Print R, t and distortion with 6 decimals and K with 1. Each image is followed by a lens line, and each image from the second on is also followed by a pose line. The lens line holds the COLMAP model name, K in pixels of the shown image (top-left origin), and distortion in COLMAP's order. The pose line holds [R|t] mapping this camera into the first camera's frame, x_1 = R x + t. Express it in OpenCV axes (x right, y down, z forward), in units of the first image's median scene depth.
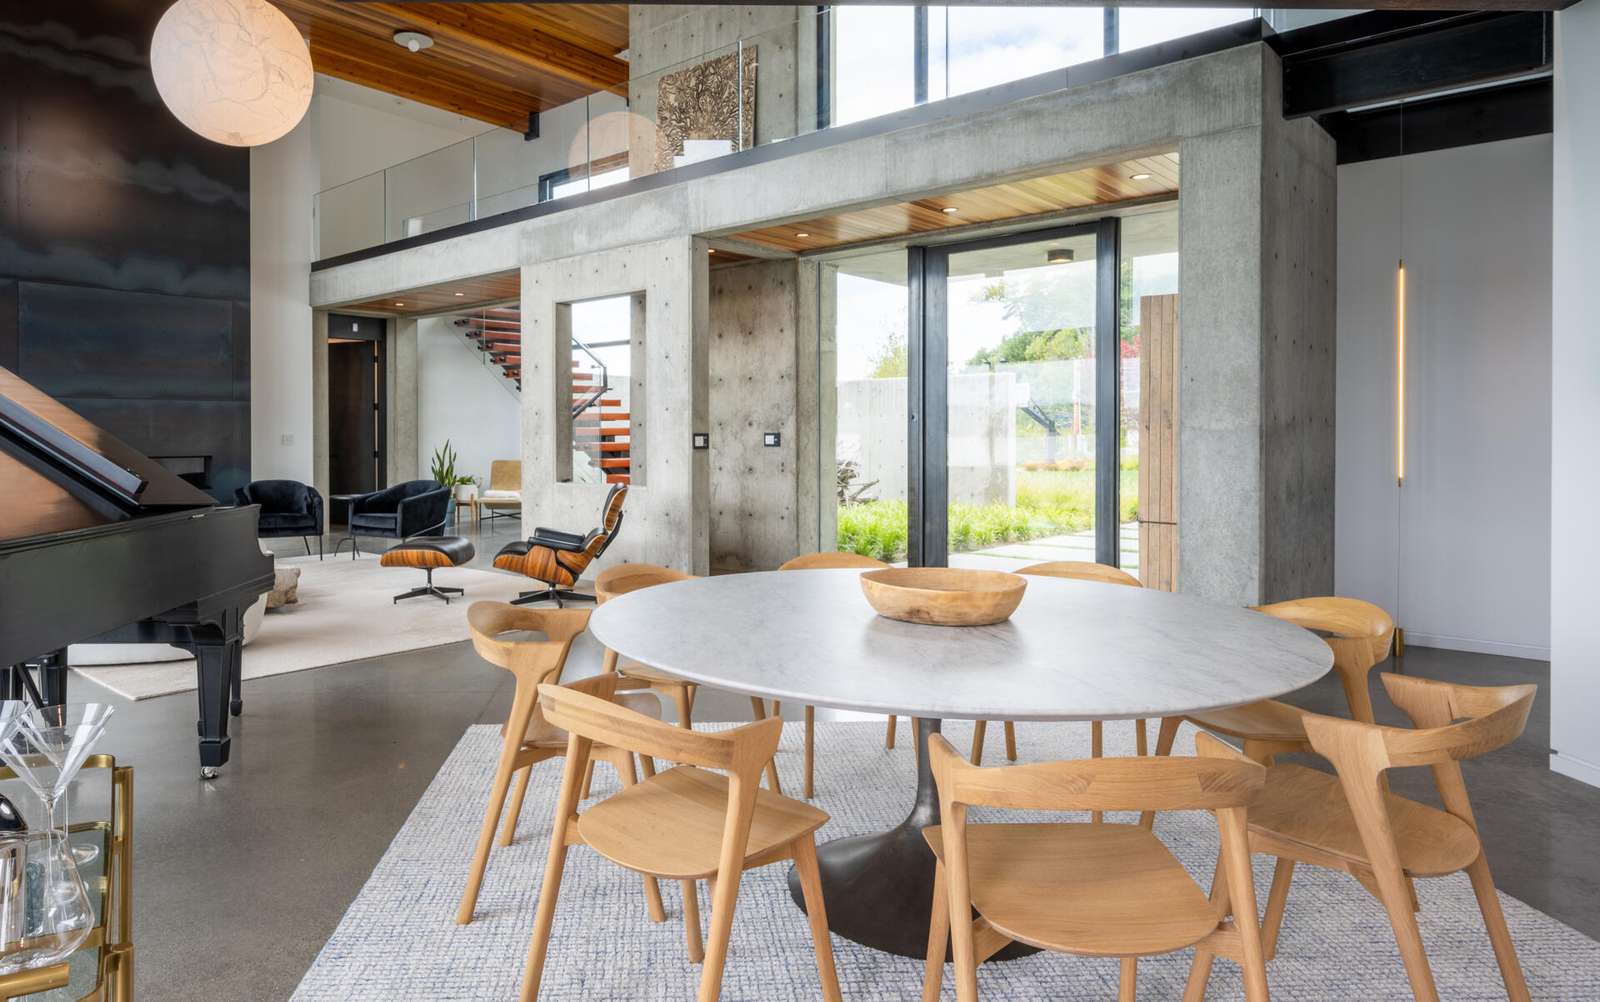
lens RADIAL K [[1032.9, 0, 666.8], [0, 1032.9, 446.2], [0, 0, 1]] dist [-0.000534, -0.000903]
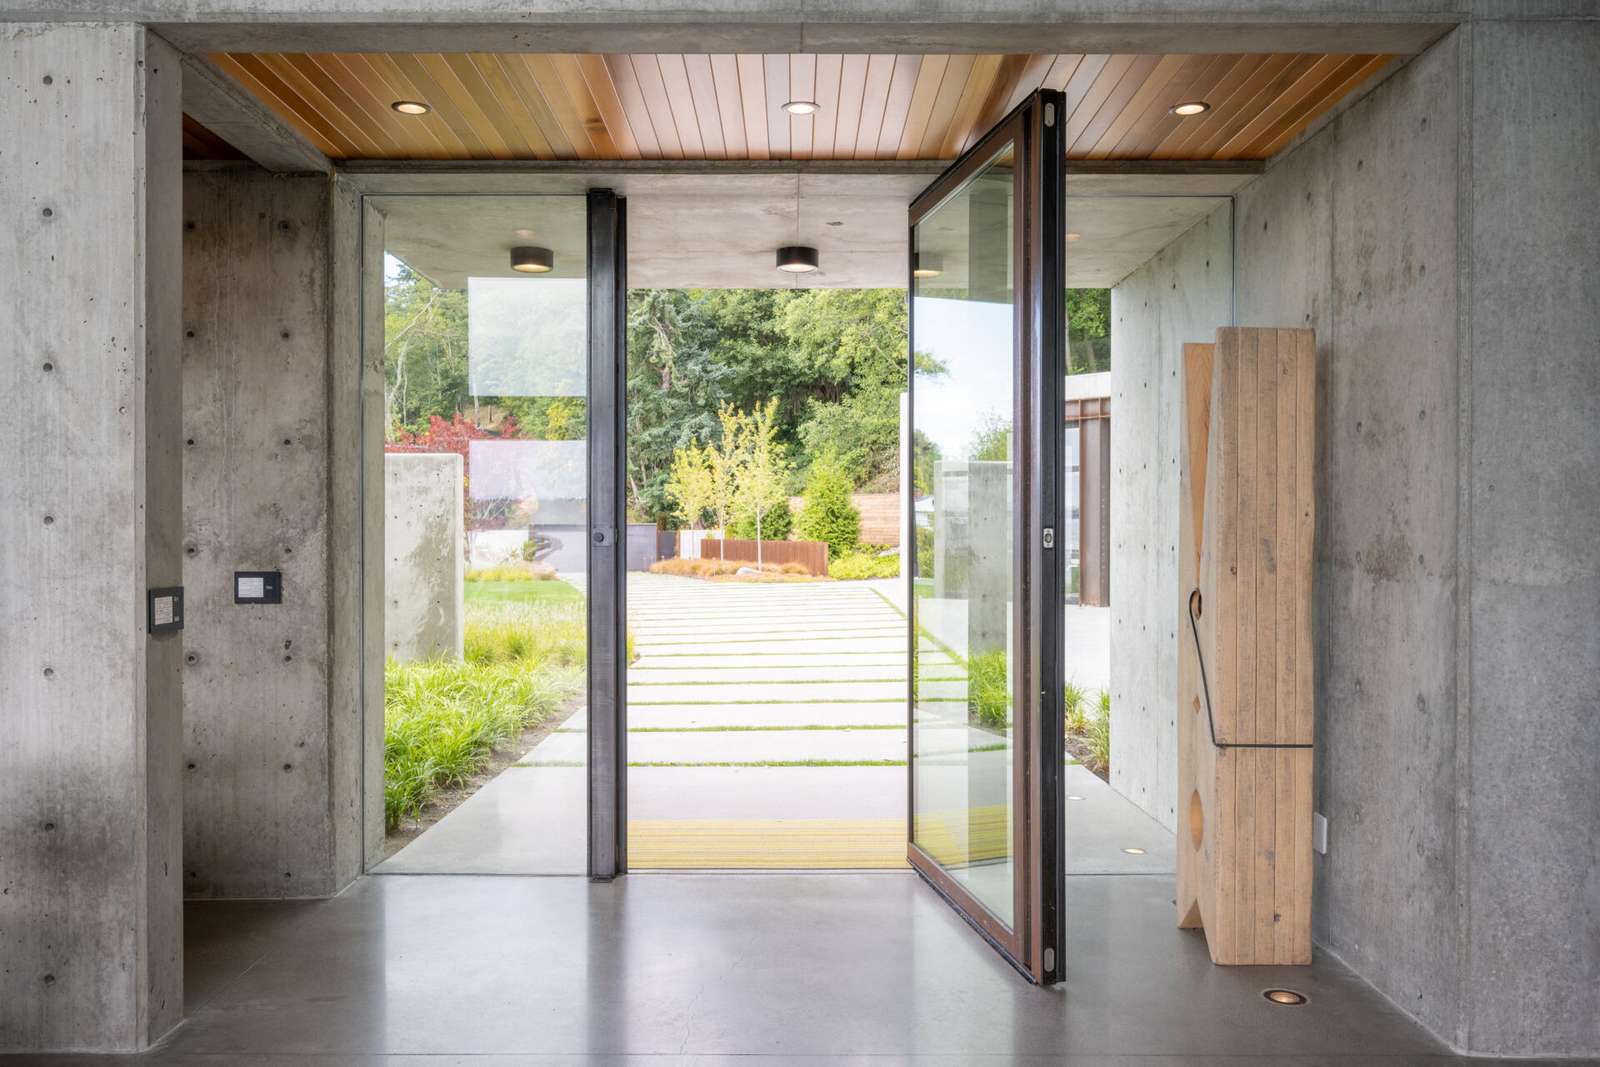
lens RADIAL K [[1222.1, 0, 804.2], [0, 1222.1, 531.6], [0, 0, 1]] dist [0.003112, -0.007416]
pose [[0.702415, -0.000106, 0.711768, -0.100801], [0.007560, 0.999945, -0.007312, -0.024181], [-0.711728, 0.010517, 0.702377, 0.484636]]
